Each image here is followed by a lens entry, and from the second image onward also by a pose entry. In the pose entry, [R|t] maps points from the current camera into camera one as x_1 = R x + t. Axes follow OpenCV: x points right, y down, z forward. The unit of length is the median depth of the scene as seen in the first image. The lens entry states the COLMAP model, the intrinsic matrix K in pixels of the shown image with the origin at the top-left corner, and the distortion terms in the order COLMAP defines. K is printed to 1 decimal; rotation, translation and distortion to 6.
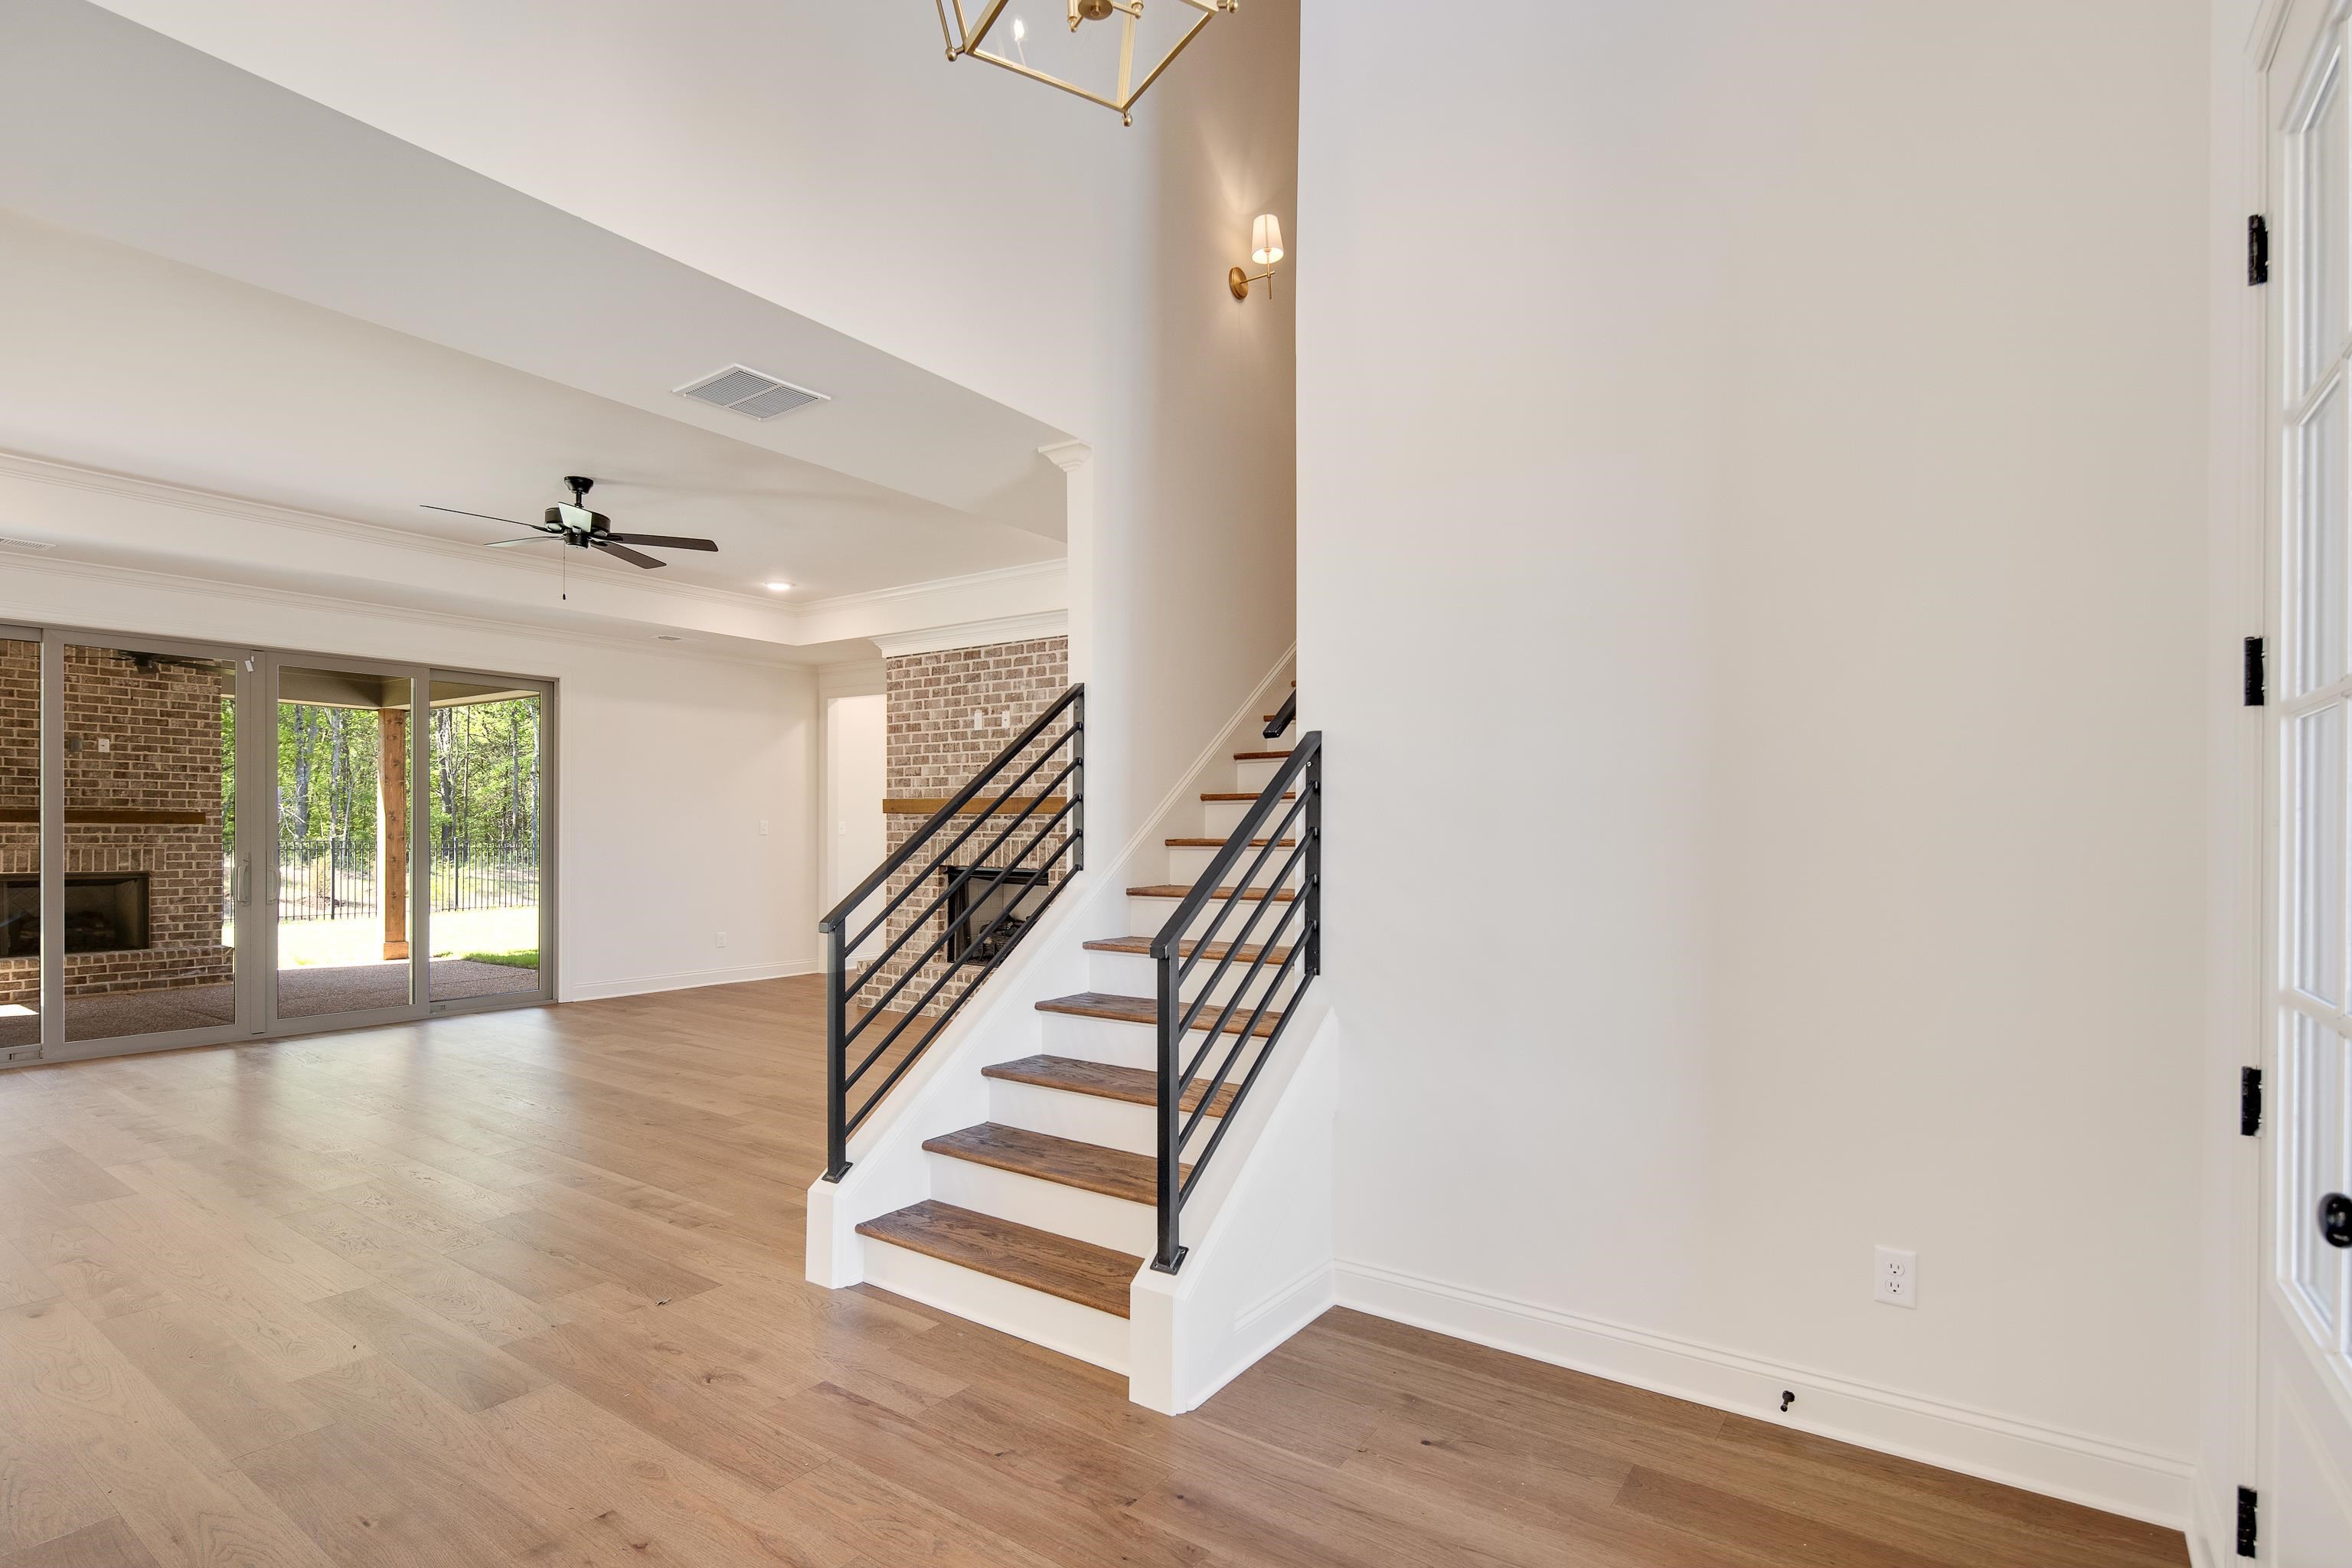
lens RADIAL K [[1139.6, 0, 1158.3], [0, 1139.6, 833.3], [0, 0, 1]] dist [0.004202, -0.001402]
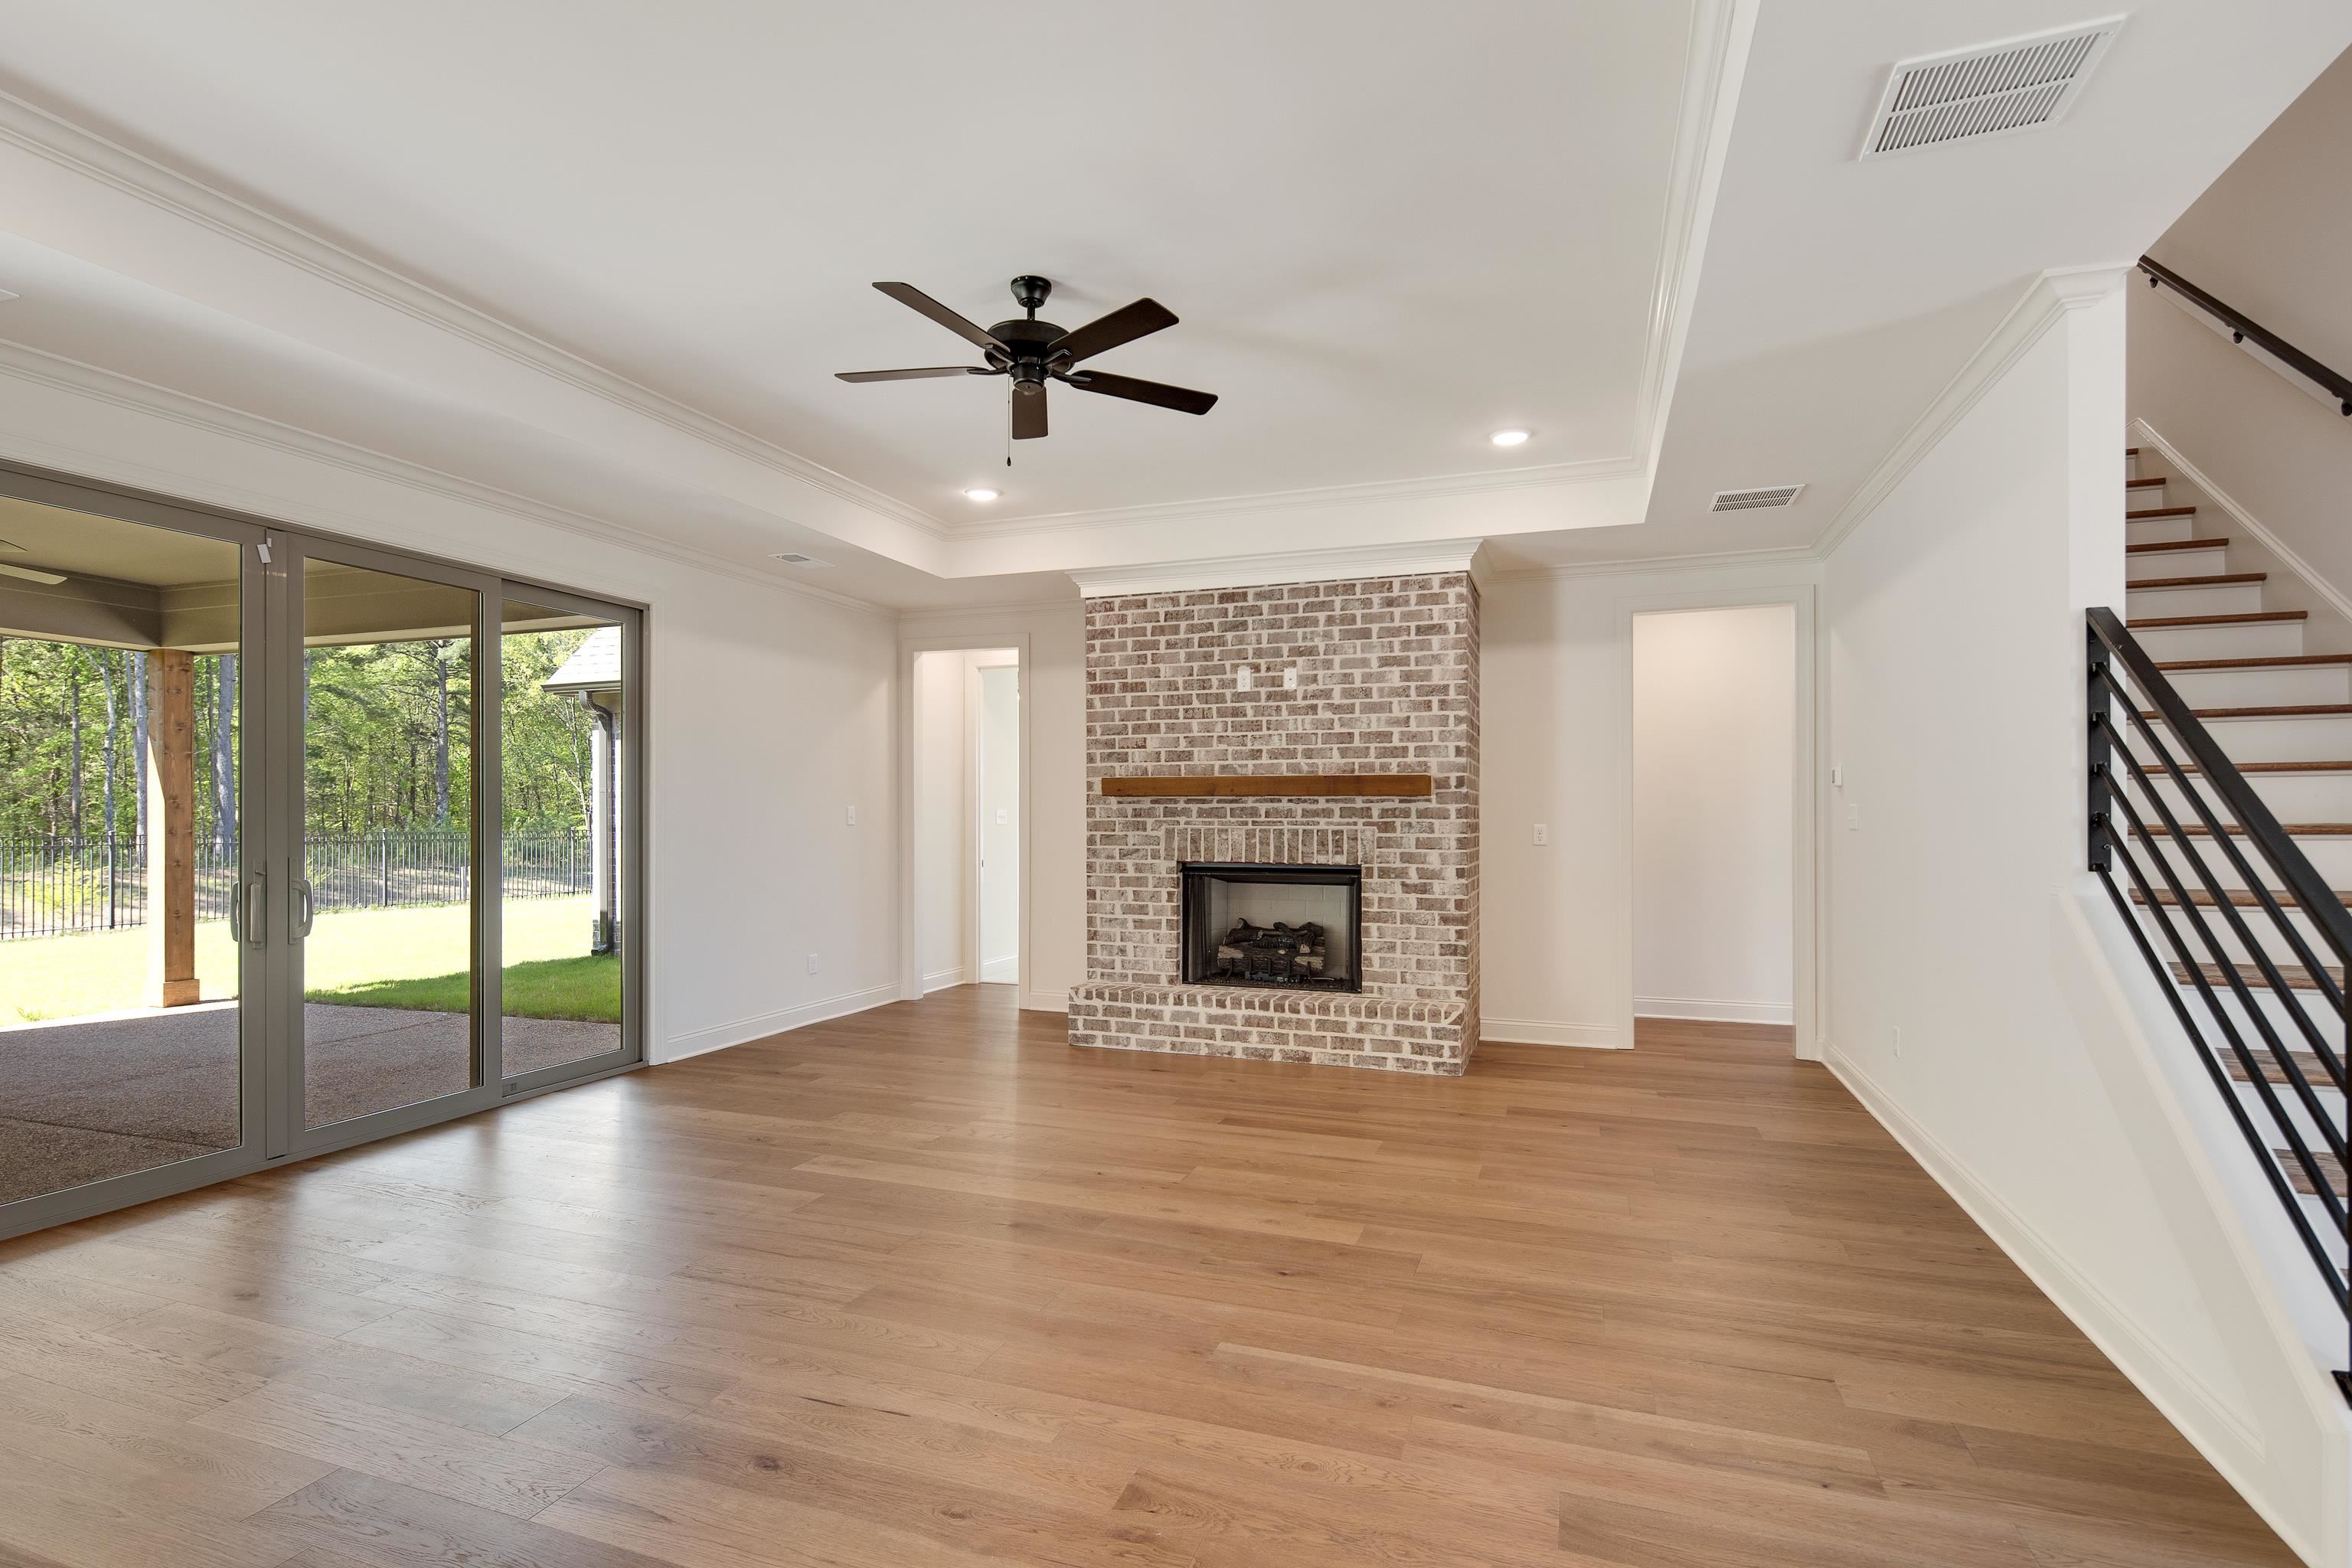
lens RADIAL K [[1139.6, 0, 1161.3], [0, 1139.6, 808.8], [0, 0, 1]] dist [0.004202, -0.001402]
pose [[0.962207, -0.004492, 0.272282, -0.421626], [0.006838, 0.999947, -0.007667, -0.002472], [-0.272233, 0.009239, 0.962187, 0.242020]]
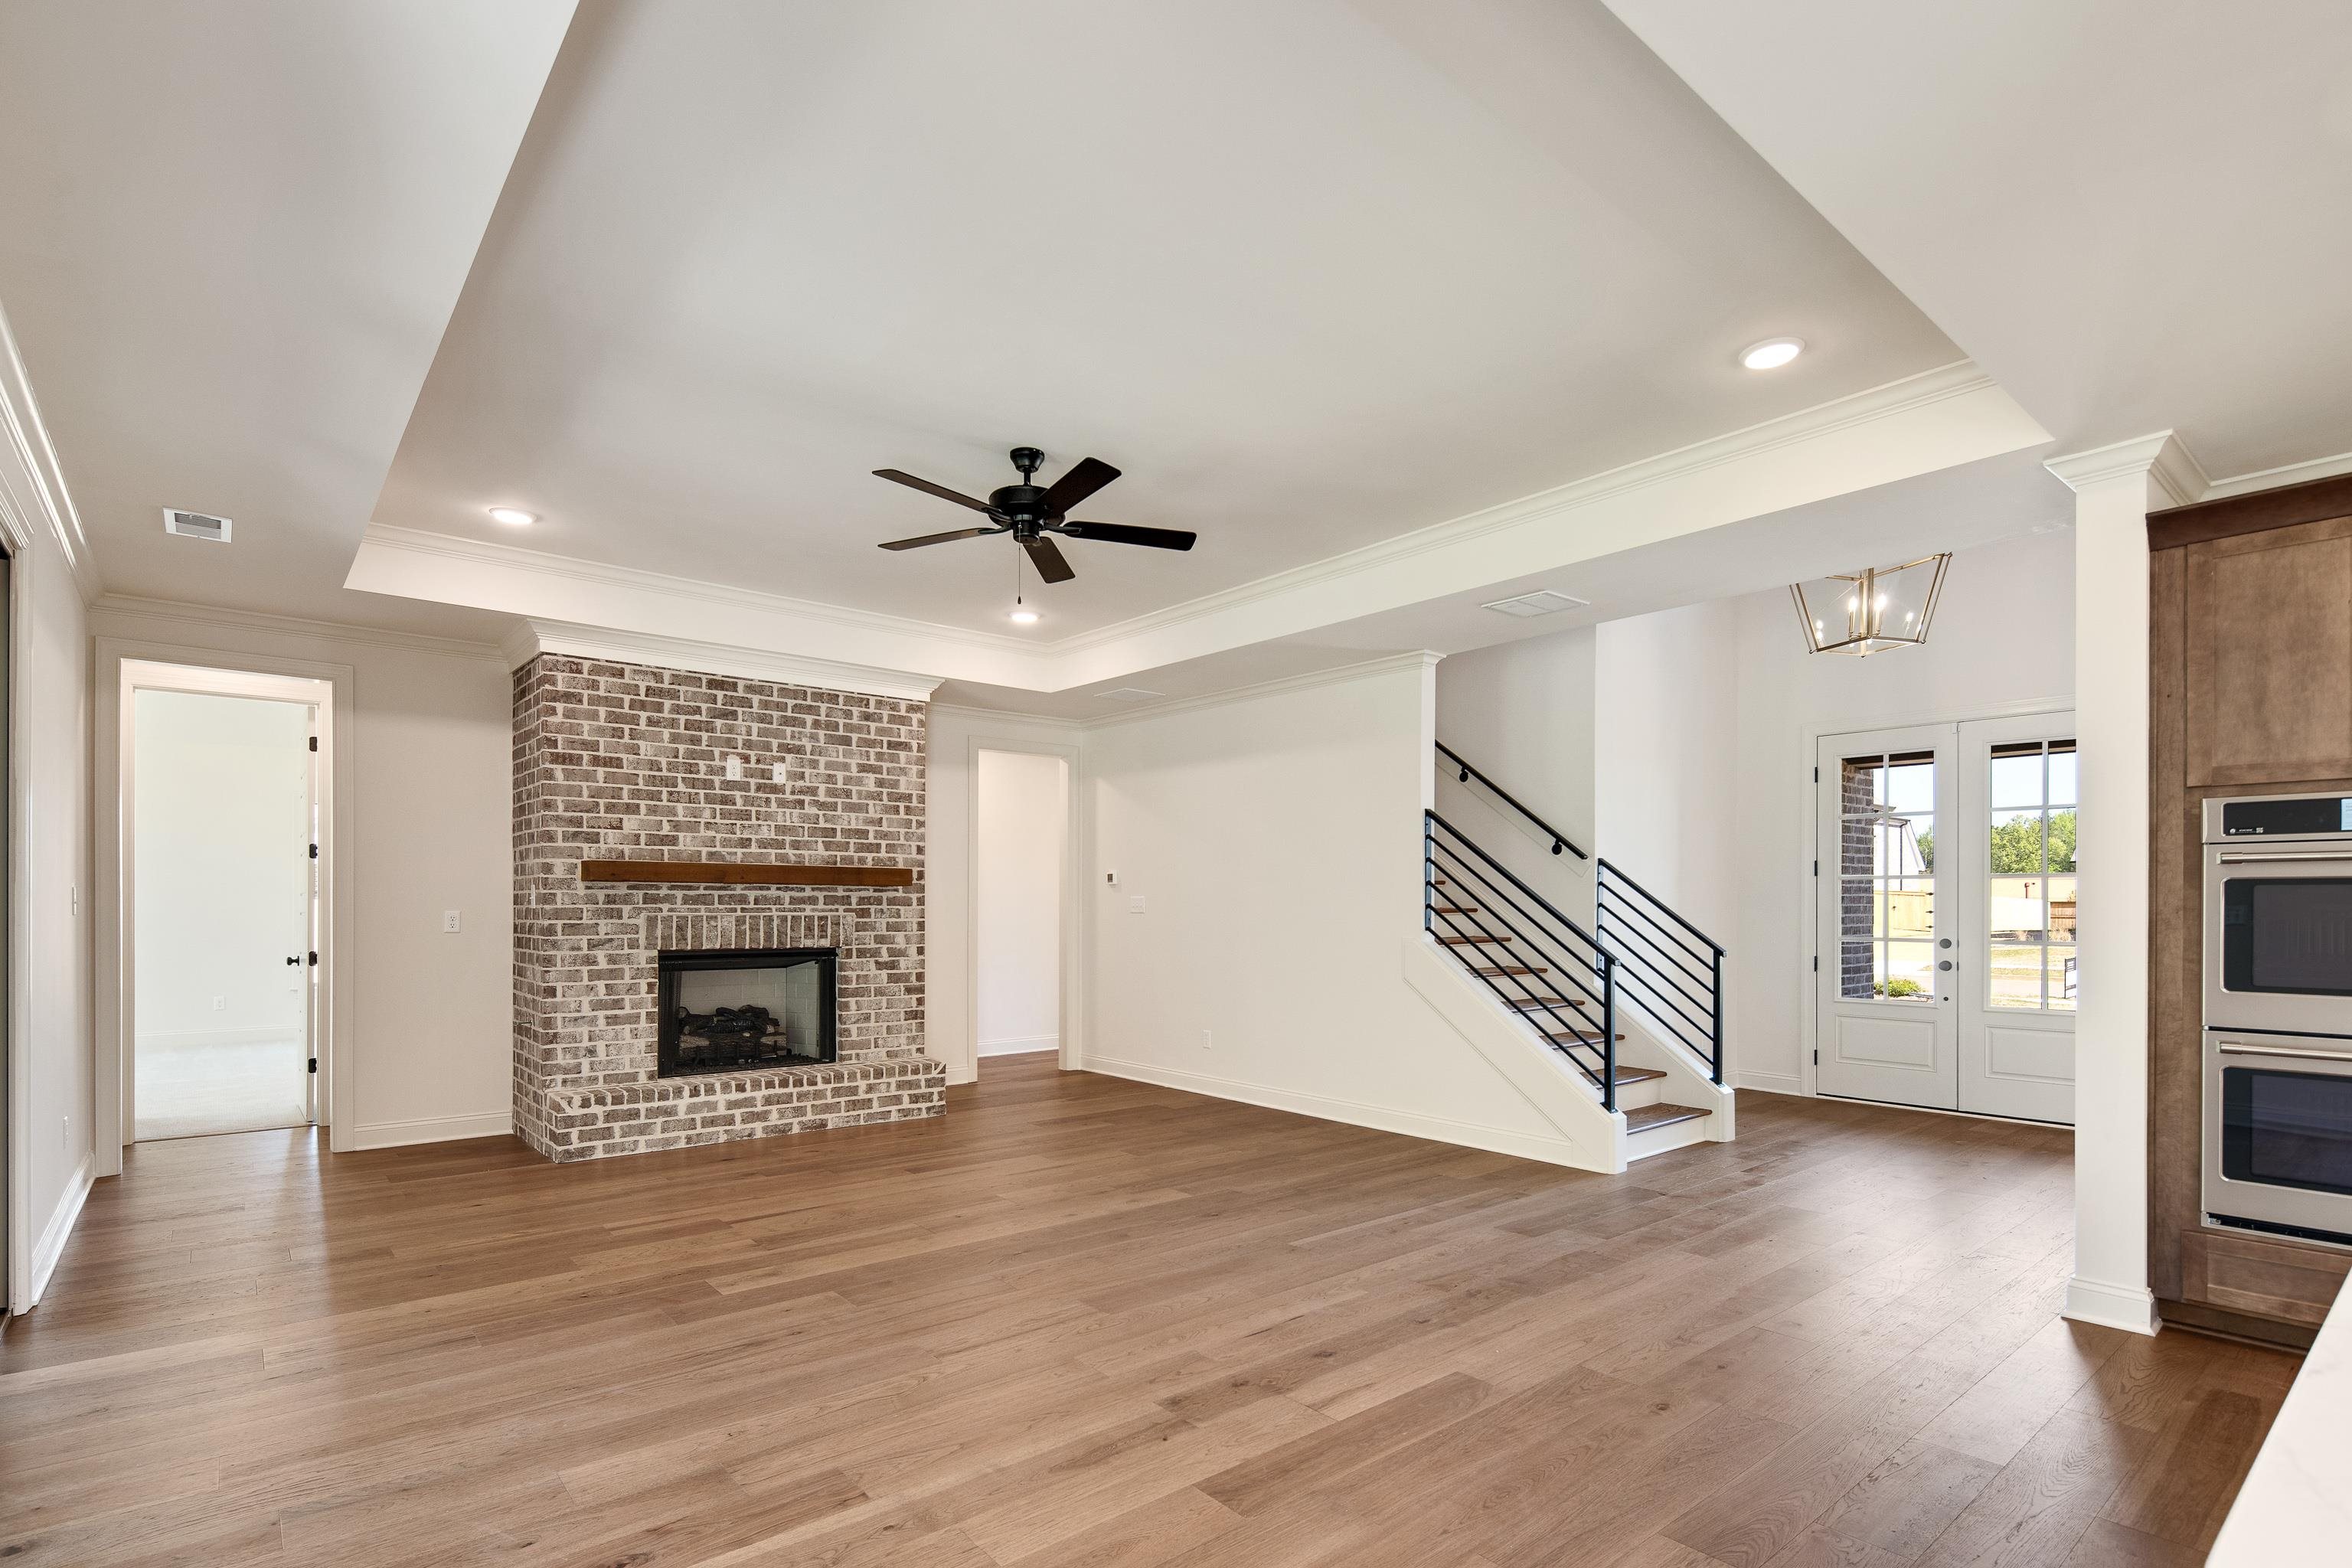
lens RADIAL K [[1139.6, 0, 1148.2], [0, 1139.6, 898.8], [0, 0, 1]] dist [0.004202, -0.001402]
pose [[0.252277, -0.002287, 0.967652, -0.847983], [0.000575, 0.999997, 0.002214, -0.007701], [-0.967655, -0.000002, 0.252278, 0.498394]]
